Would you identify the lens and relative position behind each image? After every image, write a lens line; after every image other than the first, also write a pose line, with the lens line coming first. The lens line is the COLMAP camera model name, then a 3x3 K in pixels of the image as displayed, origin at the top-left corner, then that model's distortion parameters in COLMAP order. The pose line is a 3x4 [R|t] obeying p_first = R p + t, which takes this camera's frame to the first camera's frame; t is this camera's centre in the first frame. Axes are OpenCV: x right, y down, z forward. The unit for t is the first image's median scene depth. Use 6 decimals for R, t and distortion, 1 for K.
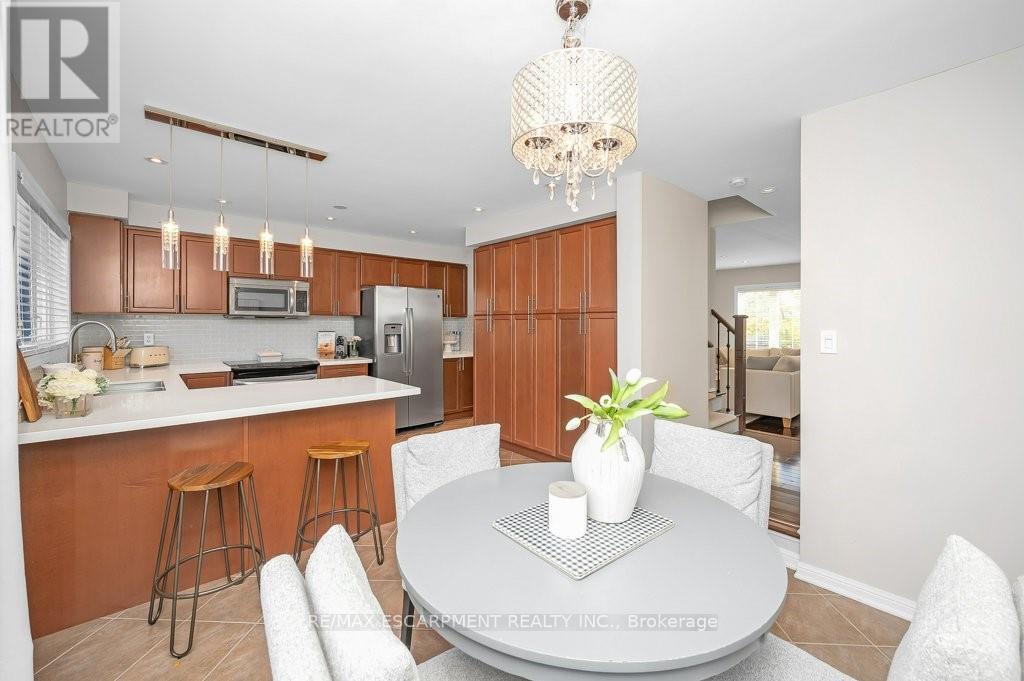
lens RADIAL K [[414.9, 0, 514.2], [0, 414.9, 339.1], [0, 0, 1]] dist [-0.020913, 0.000268]
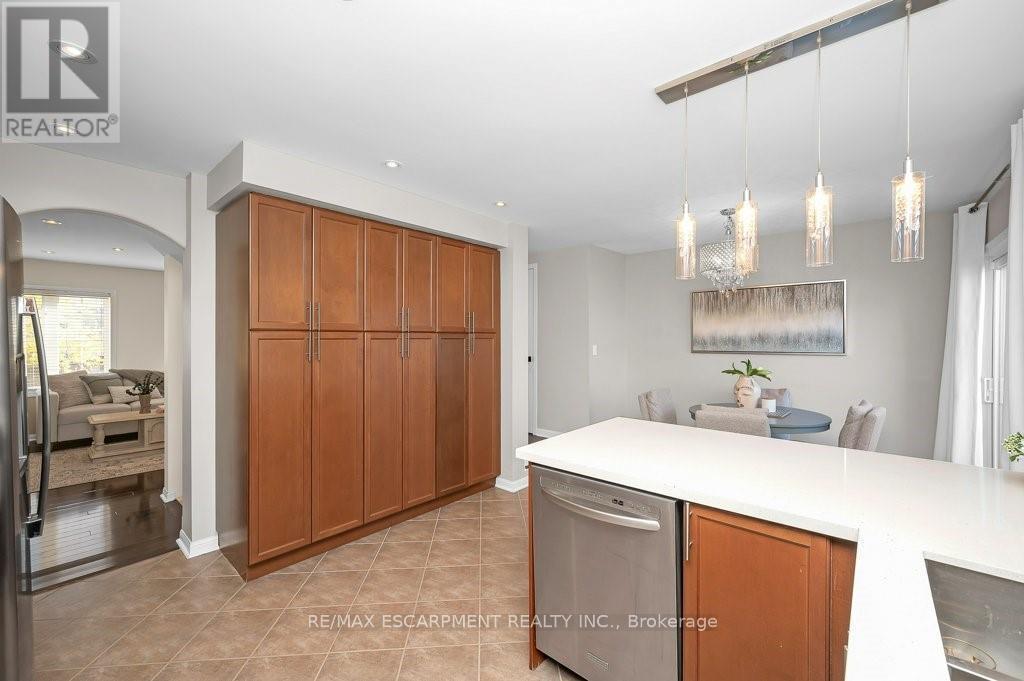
lens RADIAL K [[414.9, 0, 514.2], [0, 414.9, 339.1], [0, 0, 1]] dist [-0.020913, 0.000268]
pose [[-0.118277, 0.000472, 0.992981, -0.782274], [0.038647, 0.999244, 0.004129, -0.045395], [-0.992228, 0.038864, -0.118206, 0.958334]]
